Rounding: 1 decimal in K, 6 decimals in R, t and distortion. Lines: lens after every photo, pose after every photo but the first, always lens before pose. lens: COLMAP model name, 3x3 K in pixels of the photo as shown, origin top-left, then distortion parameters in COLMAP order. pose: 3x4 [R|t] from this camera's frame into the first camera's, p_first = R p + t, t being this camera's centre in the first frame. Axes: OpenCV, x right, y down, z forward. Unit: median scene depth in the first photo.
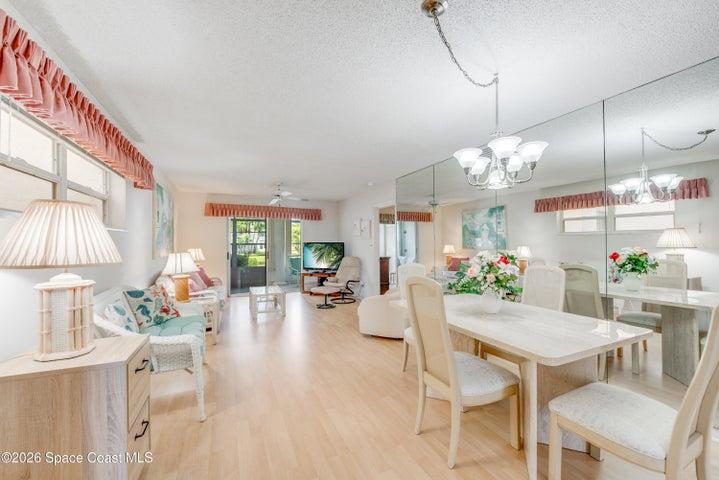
lens RADIAL K [[285.1, 0, 359.1], [0, 285.1, 242.8], [0, 0, 1]] dist [-0.003463, -0.000990]
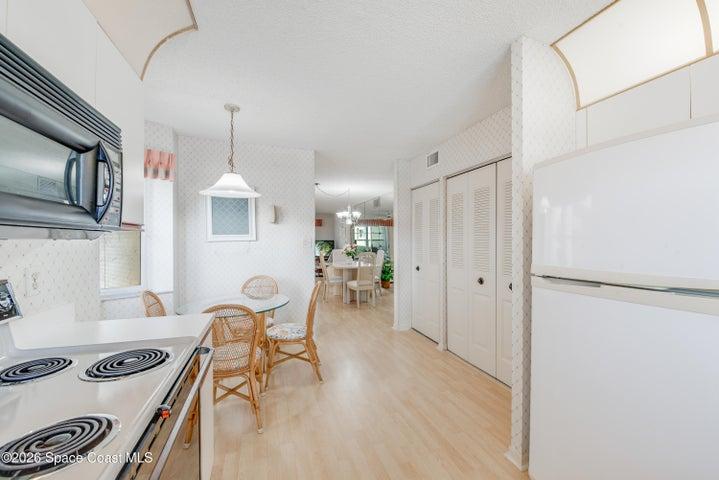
lens RADIAL K [[285.1, 0, 357.6], [0, 285.1, 241.4], [0, 0, 1]] dist [-0.003463, -0.000990]
pose [[0.994415, 0.006223, -0.105361, 0.260840], [-0.005615, 0.999966, 0.006066, -0.006450], [0.105395, -0.005440, 0.994416, -0.666625]]
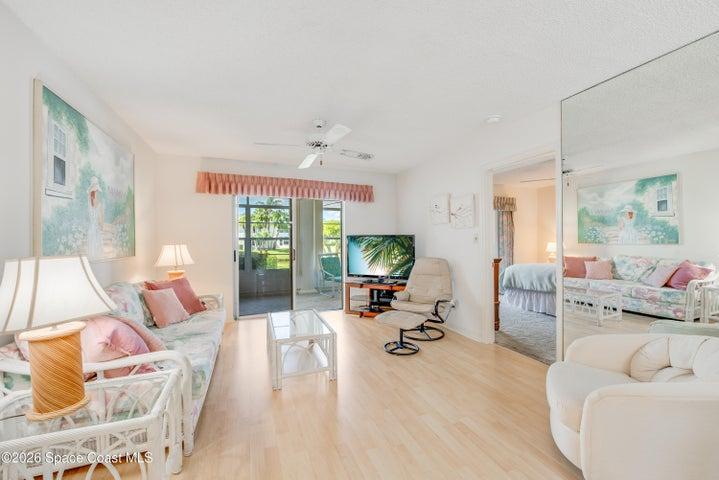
lens RADIAL K [[285.1, 0, 358.5], [0, 285.1, 238.5], [0, 0, 1]] dist [-0.003463, -0.000990]
pose [[0.998001, -0.005009, -0.063003, -0.134489], [0.004941, 0.999987, -0.001238, 0.007662], [0.063009, 0.000924, 0.998013, 0.361377]]
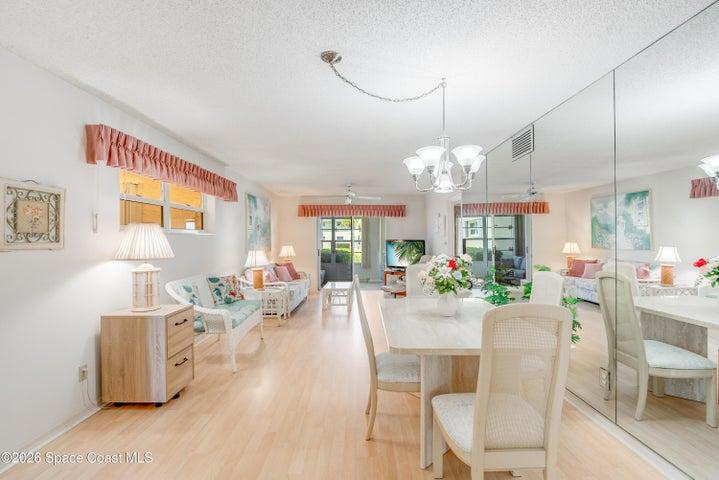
lens RADIAL K [[320.1, 0, 358.3], [0, 320.1, 243.2], [0, 0, 1]] dist [-0.014289, -0.000755]
pose [[0.906586, 0.005258, -0.421989, 0.188905], [0.002081, 0.999855, 0.016927, -0.009443], [0.422016, -0.016224, 0.906443, -0.042369]]
